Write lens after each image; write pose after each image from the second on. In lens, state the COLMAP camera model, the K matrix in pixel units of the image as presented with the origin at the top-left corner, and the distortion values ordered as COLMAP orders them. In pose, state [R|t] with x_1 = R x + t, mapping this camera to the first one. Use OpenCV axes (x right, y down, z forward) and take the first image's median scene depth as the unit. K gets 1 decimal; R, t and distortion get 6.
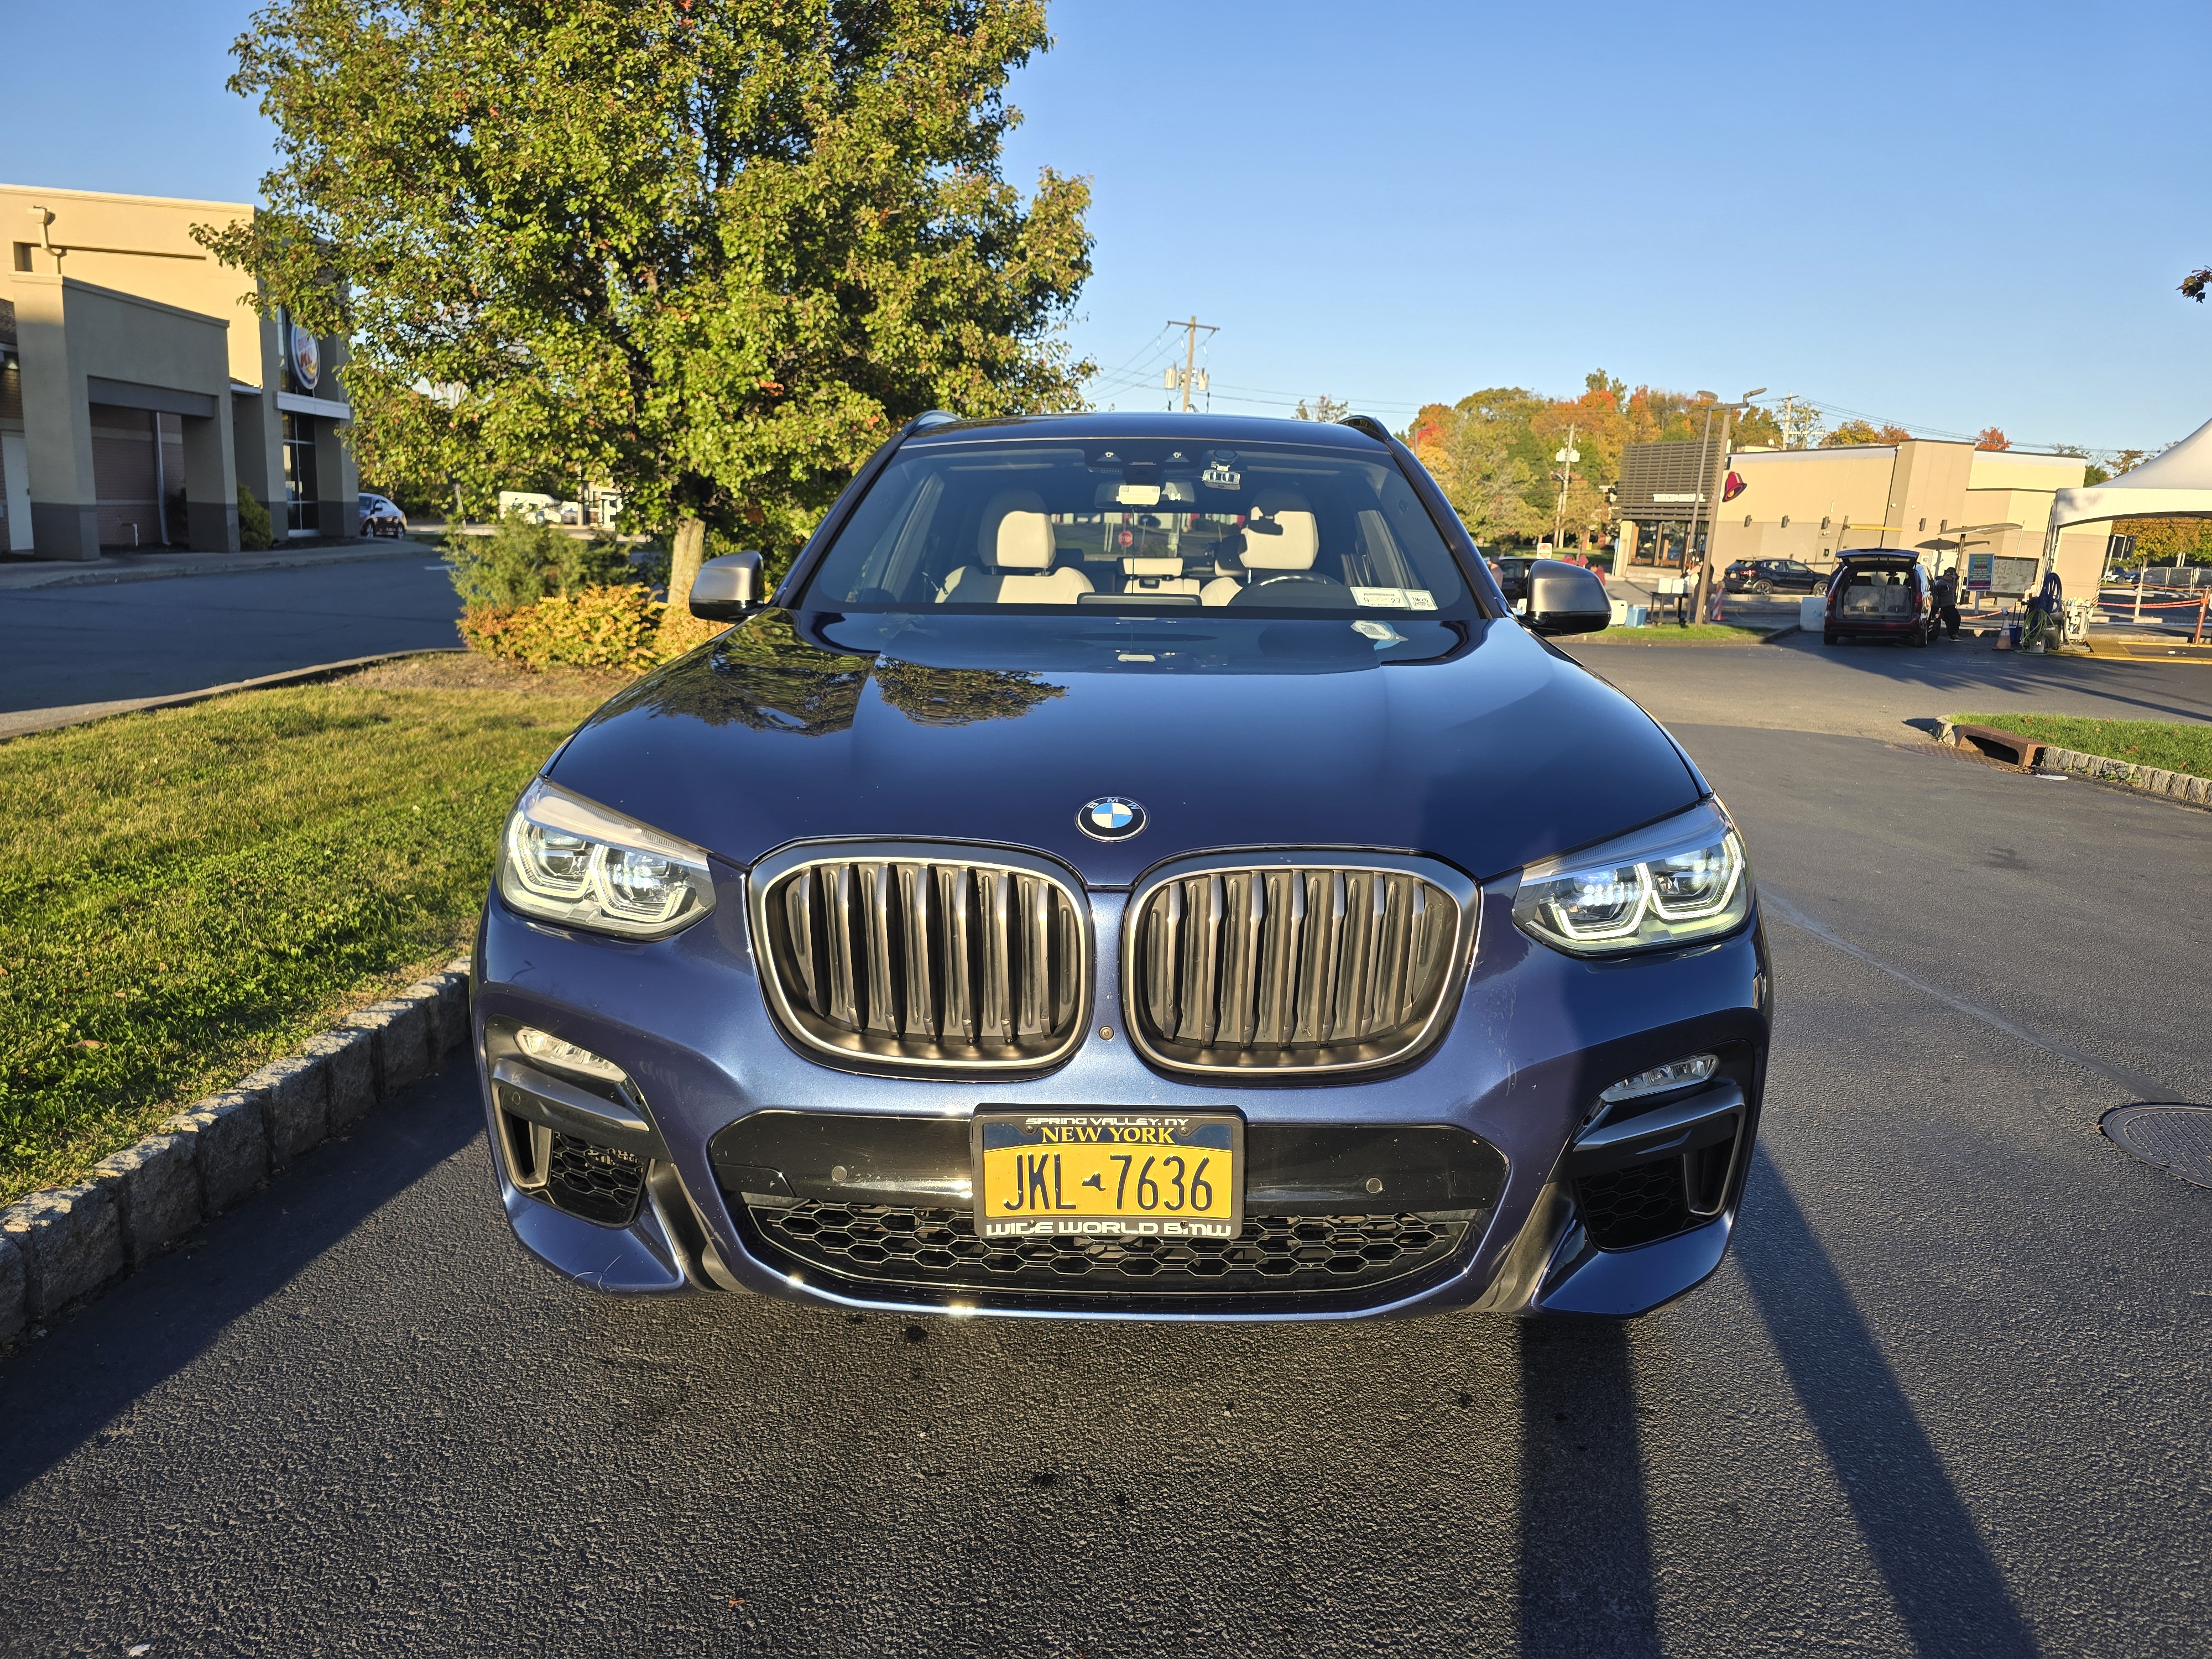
lens RADIAL K [[1463.3, 0, 1107.2], [0, 1463.3, 811.2], [0, 0, 1]] dist [0.143457, -0.154211]
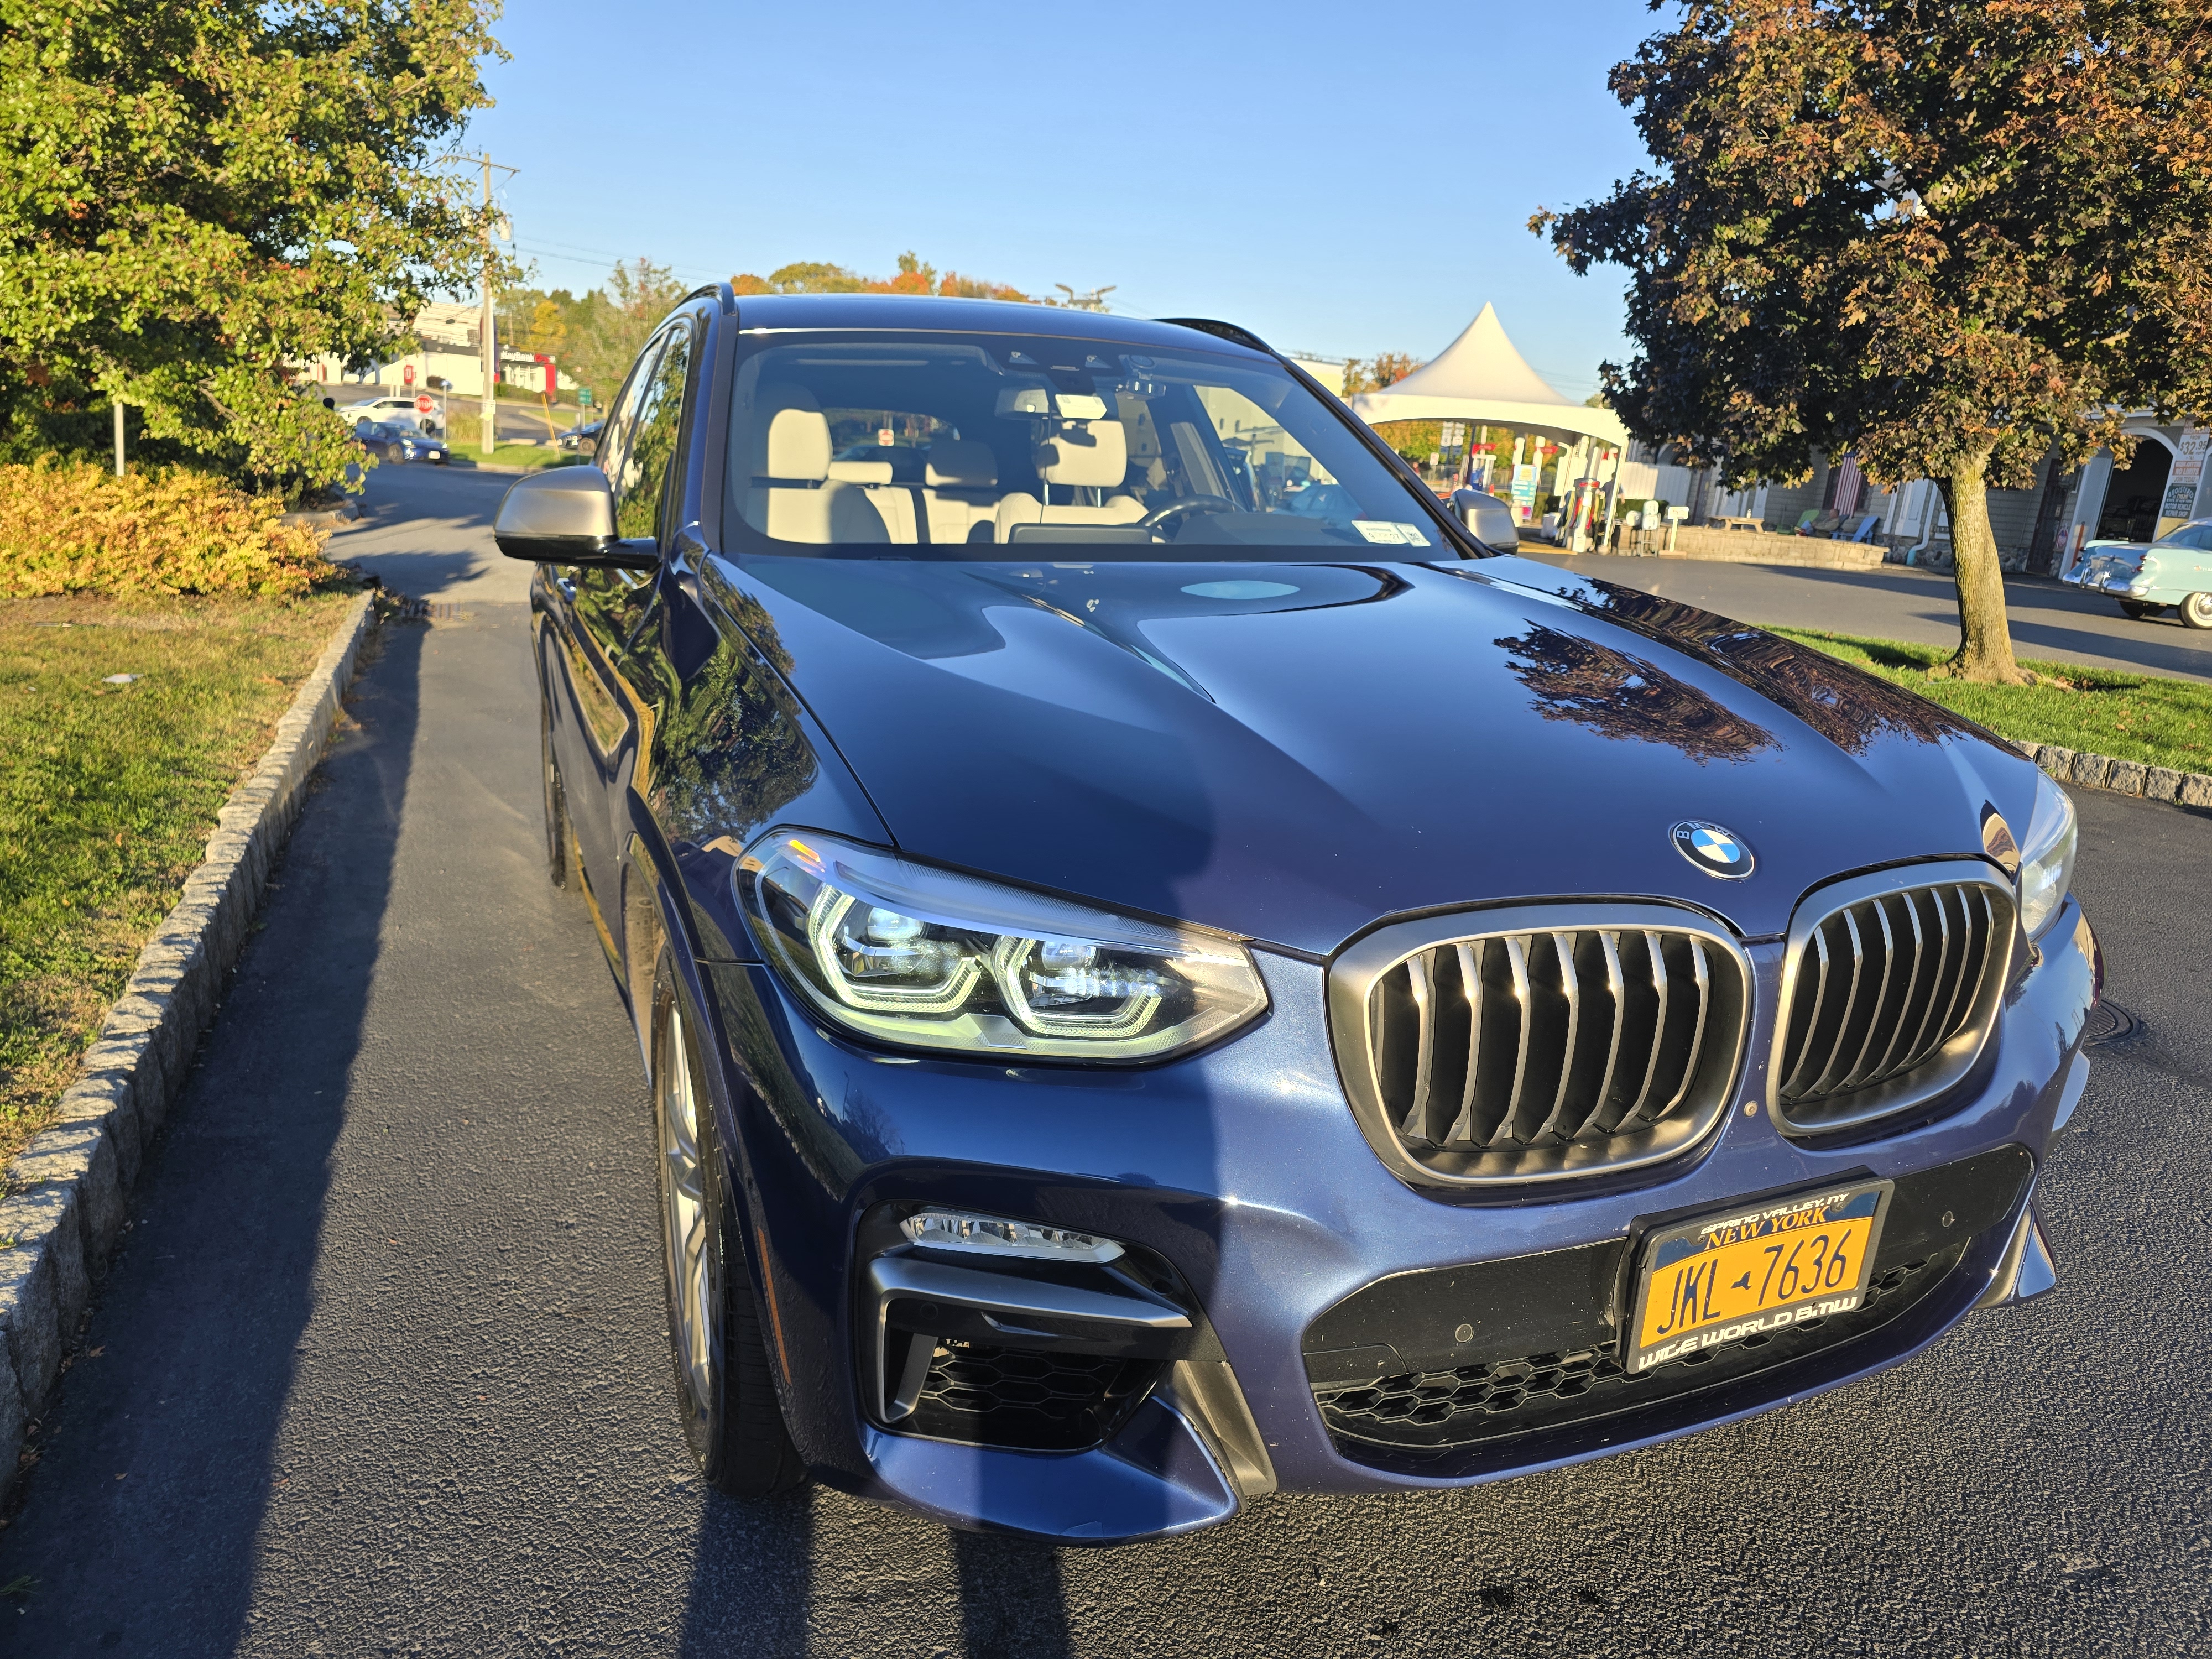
lens RADIAL K [[1511.3, 0, 1106.0], [0, 1511.3, 829.5], [0, 0, 1]] dist [0.020100, -0.006310]
pose [[0.906637, -0.088267, 0.412575, -0.108243], [0.053485, 0.994027, 0.095131, -0.017456], [-0.418508, -0.064183, 0.905943, 0.060677]]
